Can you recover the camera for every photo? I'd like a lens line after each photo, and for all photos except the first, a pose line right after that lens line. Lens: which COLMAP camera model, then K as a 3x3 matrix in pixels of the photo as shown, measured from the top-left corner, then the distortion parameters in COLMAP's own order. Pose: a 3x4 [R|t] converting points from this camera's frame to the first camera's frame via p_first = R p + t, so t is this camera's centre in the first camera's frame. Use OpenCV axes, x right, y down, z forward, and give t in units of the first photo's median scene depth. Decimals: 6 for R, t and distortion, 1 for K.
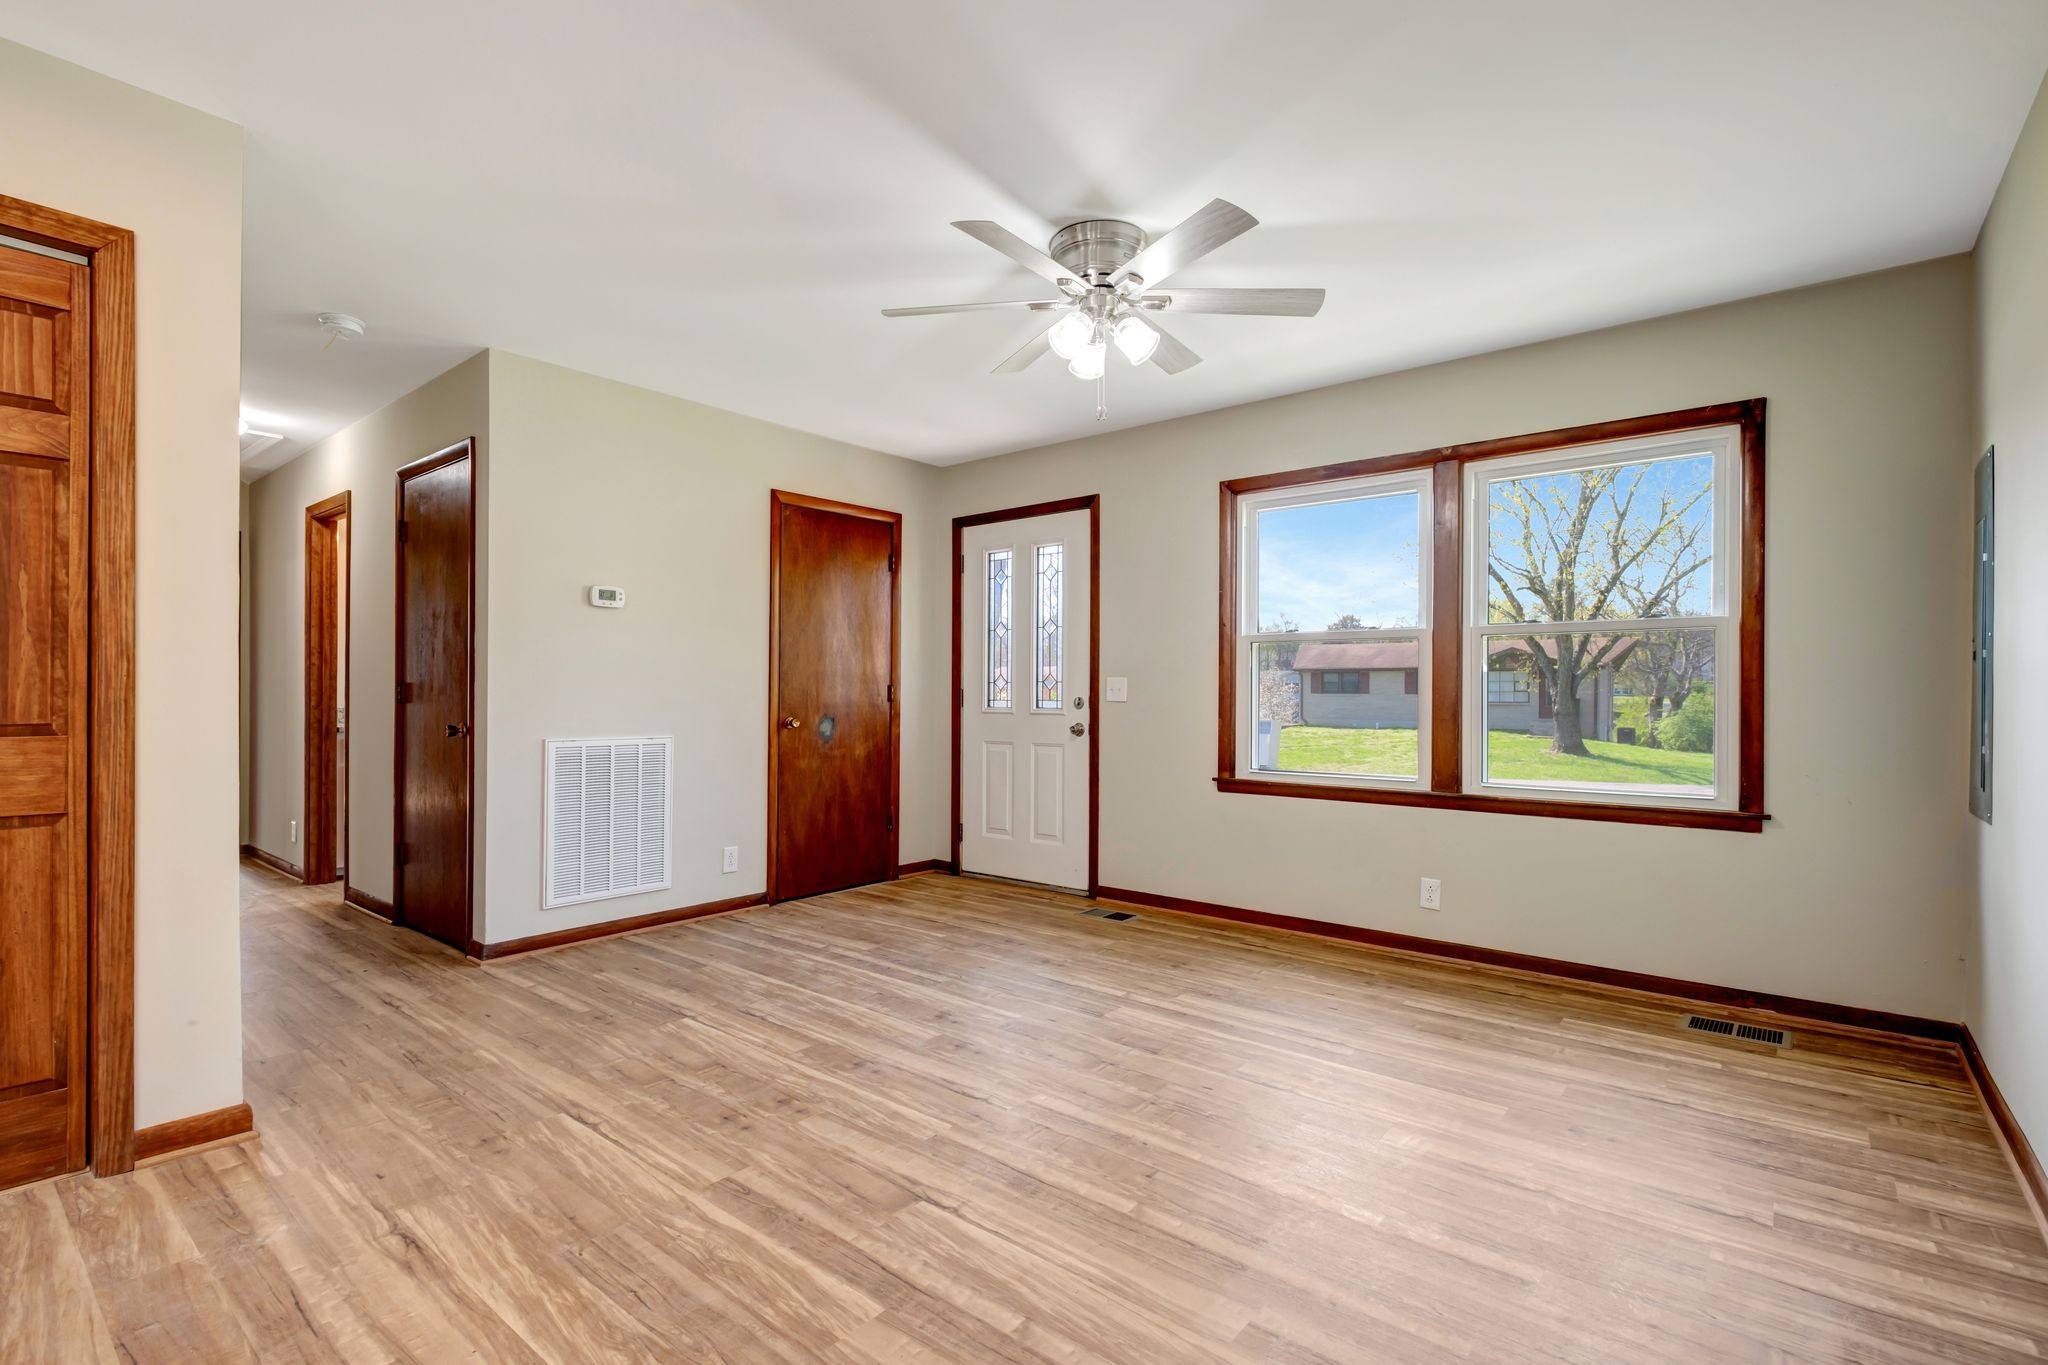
lens RADIAL K [[948.0, 0, 1012.4], [0, 948.0, 694.5], [0, 0, 1]] dist [0.003093, -0.001423]
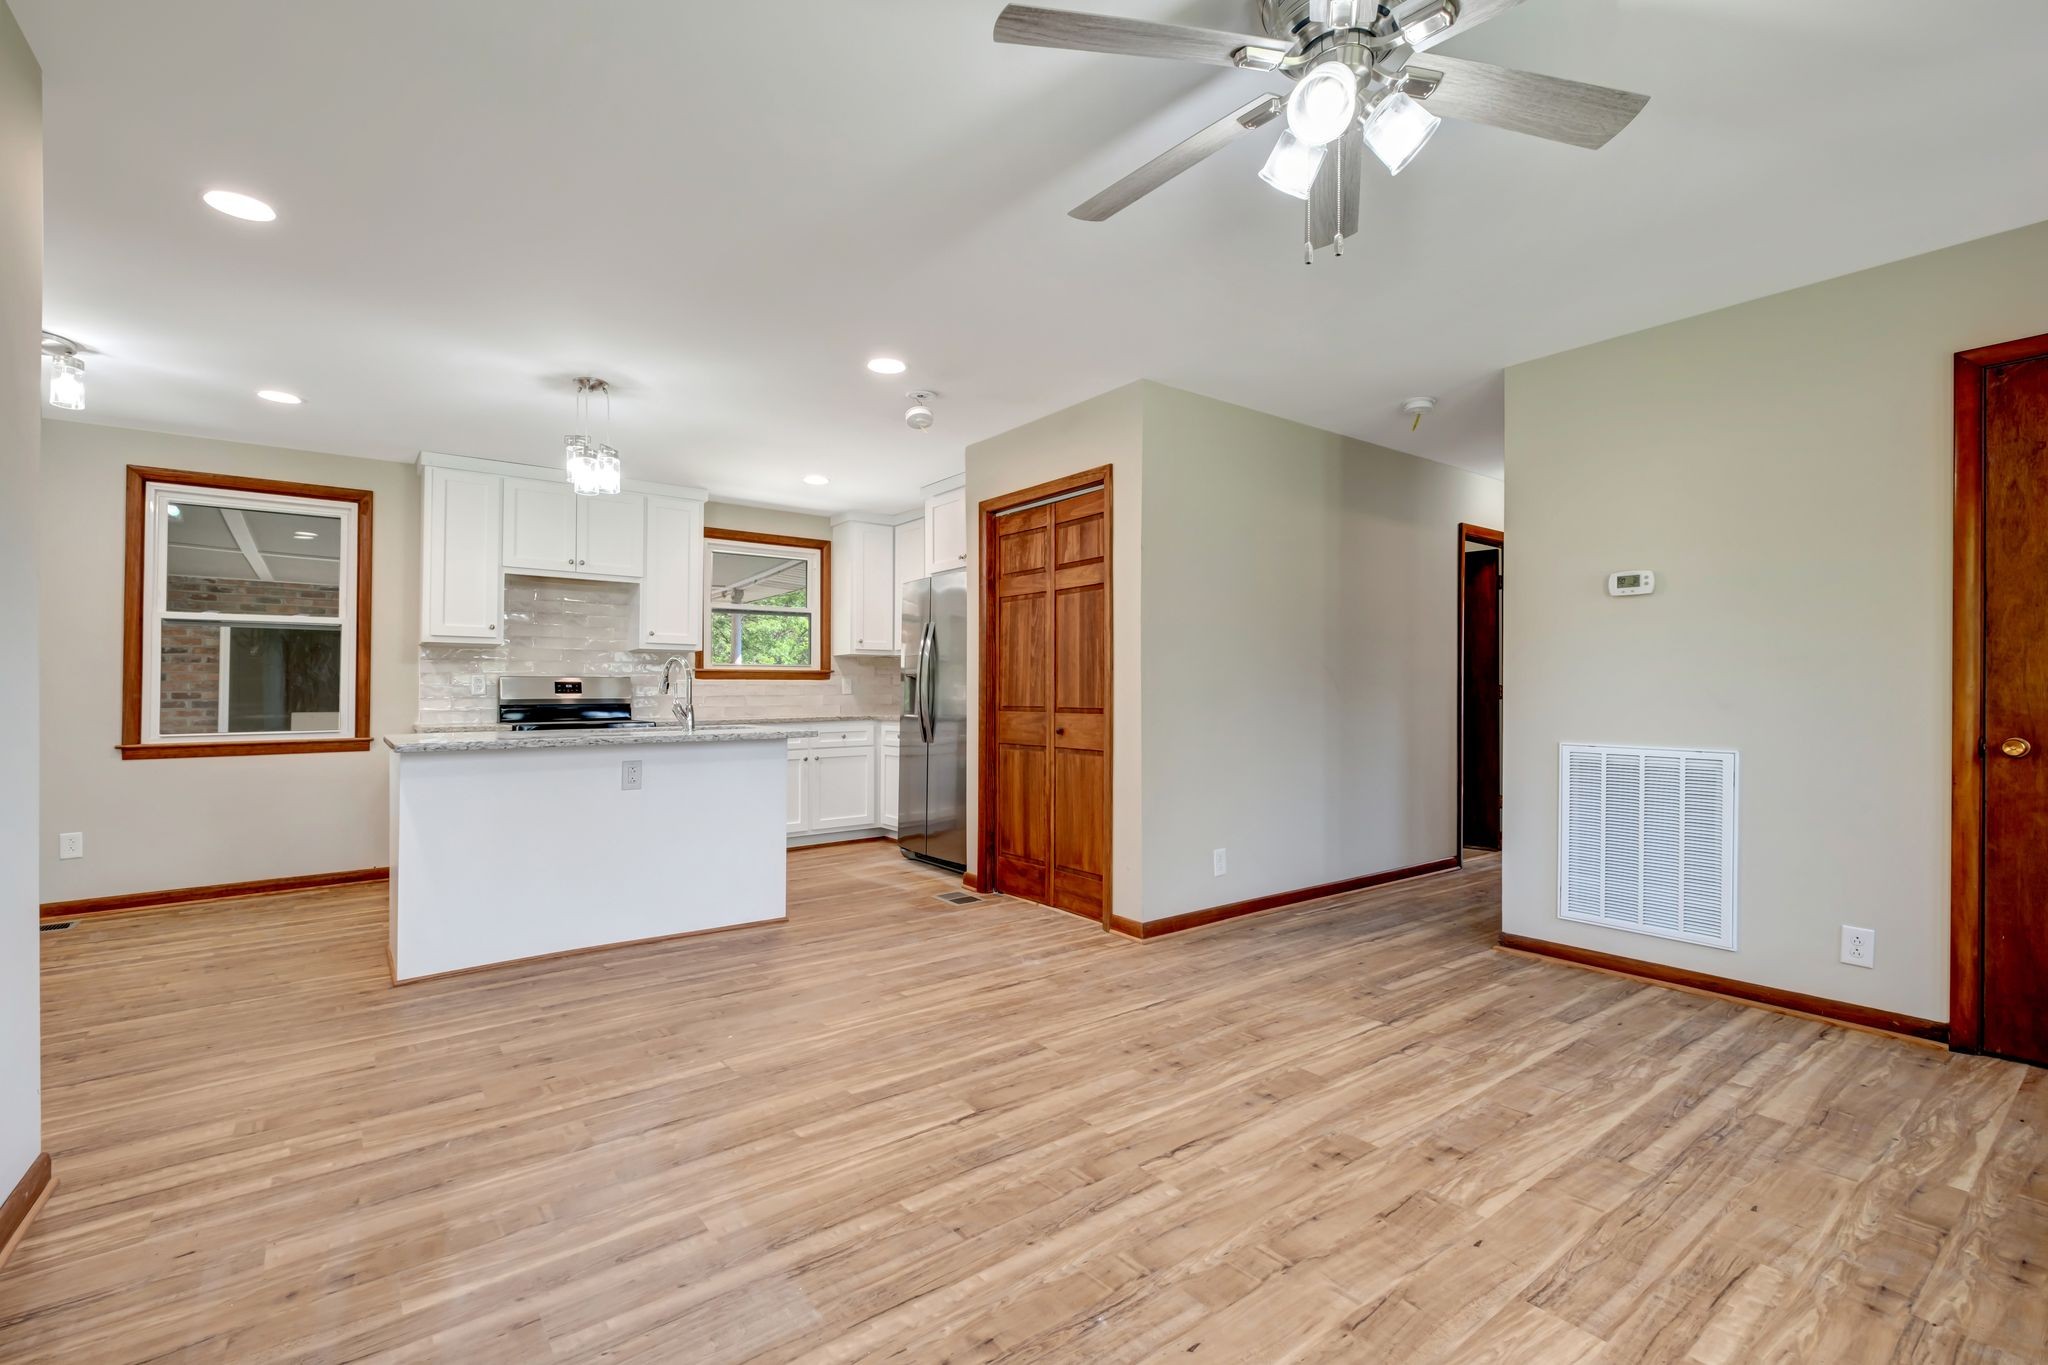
lens RADIAL K [[896.5, 0, 1035.0], [0, 896.5, 697.6], [0, 0, 1]] dist [0.003134, -0.005100]
pose [[-0.217927, 0.000487, -0.975965, 0.580345], [-0.001718, 0.999998, 0.000882, 0.002304], [0.975964, 0.001869, -0.217926, 0.763358]]
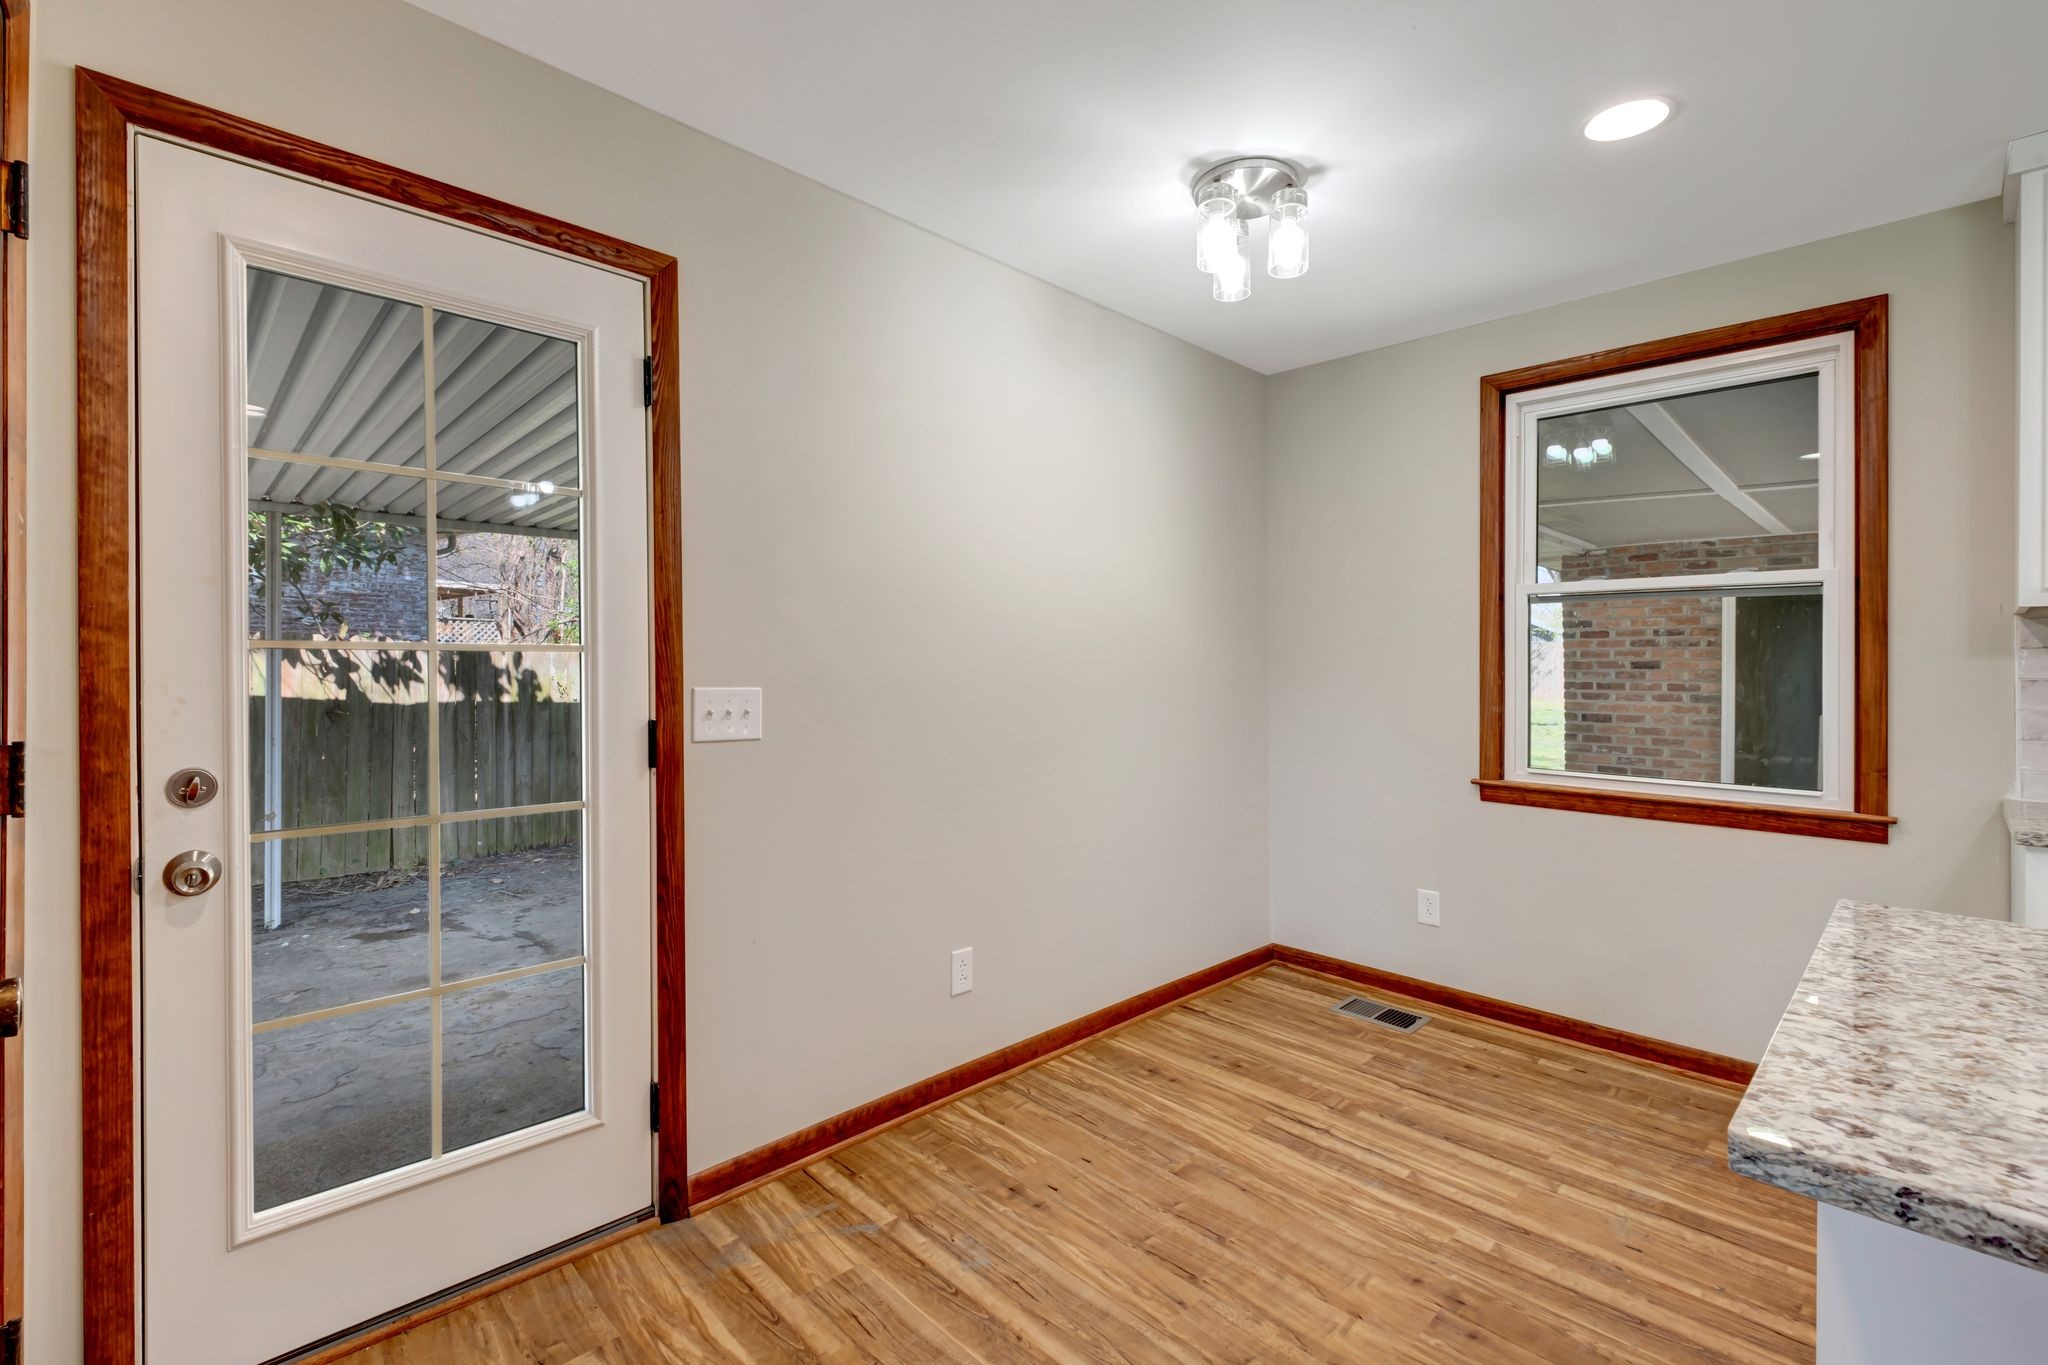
lens RADIAL K [[896.5, 0, 988.1], [0, 896.5, 655.1], [0, 0, 1]] dist [0.003134, -0.005100]
pose [[-0.991714, -0.012695, 0.127840, -0.029217], [-0.013231, 0.999907, -0.003346, -0.043025], [-0.127785, -0.005010, -0.991789, 0.140269]]
